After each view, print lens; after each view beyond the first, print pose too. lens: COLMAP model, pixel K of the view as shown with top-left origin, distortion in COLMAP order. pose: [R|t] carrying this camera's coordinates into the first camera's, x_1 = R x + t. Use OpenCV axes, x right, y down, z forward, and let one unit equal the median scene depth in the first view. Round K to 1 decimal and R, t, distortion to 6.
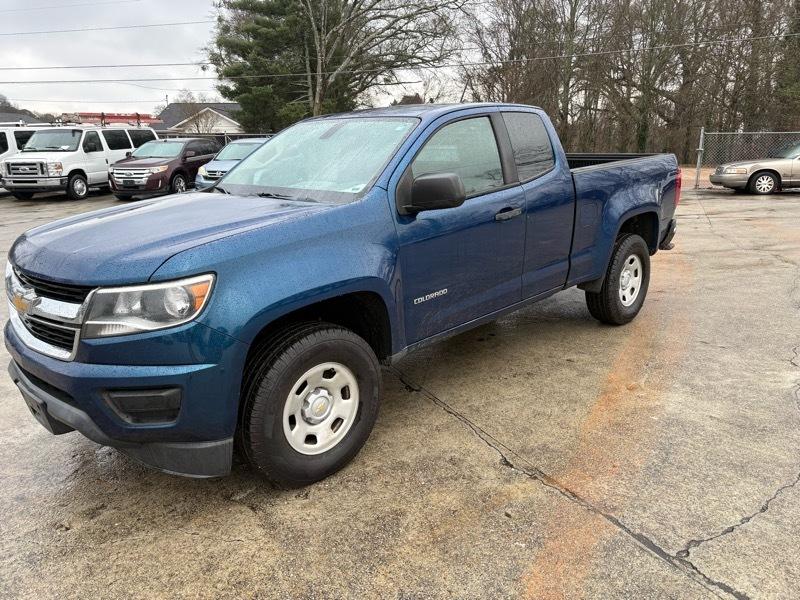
lens RADIAL K [[603.2, 0, 400.0], [0, 603.2, 300.0], [0, 0, 1]] dist [0.002800, 0.000950]
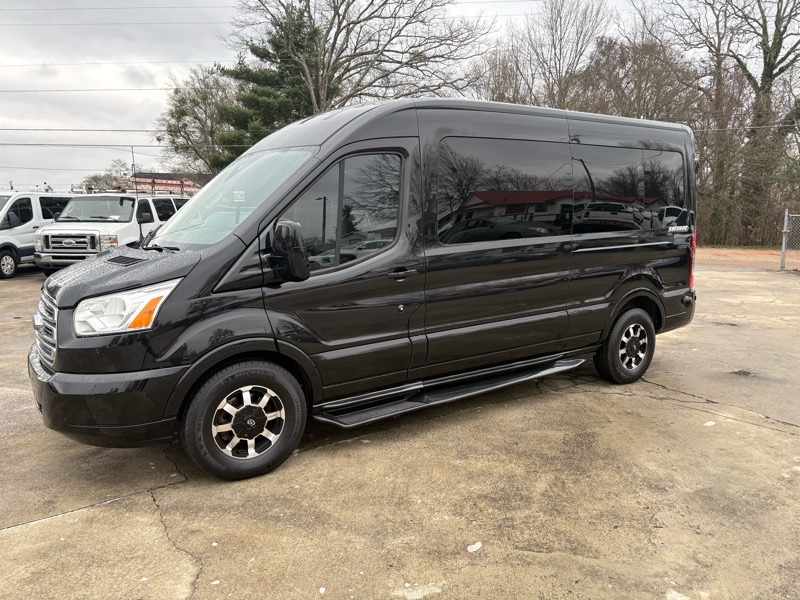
lens RADIAL K [[603.2, 0, 400.0], [0, 603.2, 300.0], [0, 0, 1]] dist [0.002800, 0.000950]
pose [[0.991951, 0.001080, 0.126615, -0.262271], [0.014161, 0.992744, -0.119410, -0.032587], [-0.125825, 0.120242, 0.984739, 0.135761]]
